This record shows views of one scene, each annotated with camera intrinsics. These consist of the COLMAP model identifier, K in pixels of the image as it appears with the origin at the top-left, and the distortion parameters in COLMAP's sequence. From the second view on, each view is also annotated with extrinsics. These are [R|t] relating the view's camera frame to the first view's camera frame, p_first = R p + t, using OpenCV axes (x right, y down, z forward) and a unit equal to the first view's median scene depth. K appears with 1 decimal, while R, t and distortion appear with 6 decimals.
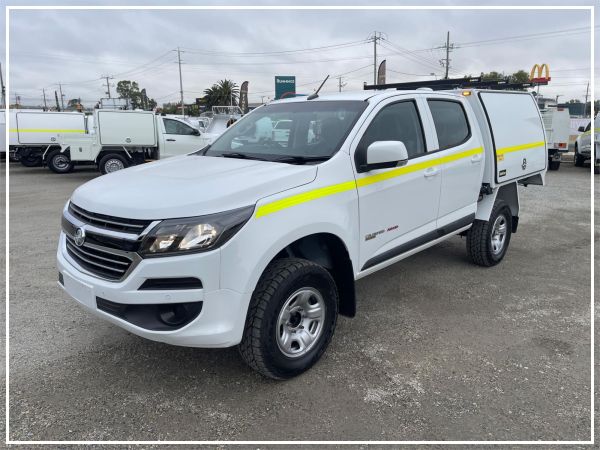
lens RADIAL K [[453.1, 0, 317.2], [0, 453.1, 222.0], [0, 0, 1]] dist [0.050496, -0.028130]
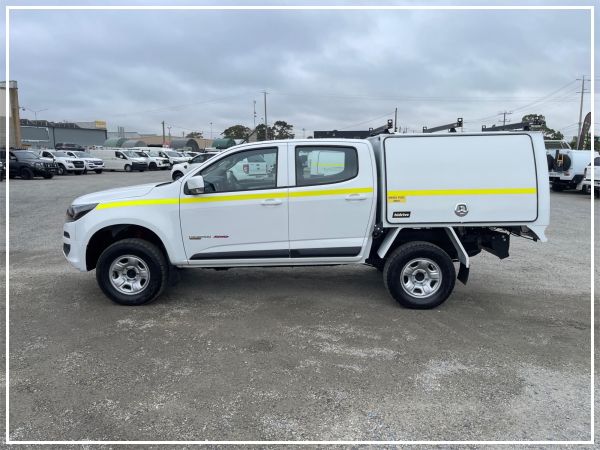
lens RADIAL K [[453.1, 0, 301.7], [0, 453.1, 224.7], [0, 0, 1]] dist [0.050496, -0.028130]
pose [[0.668781, 0.116376, -0.734295, 1.261638], [-0.164254, 0.986395, 0.006732, -0.068205], [0.725088, 0.116108, 0.678798, 0.192966]]
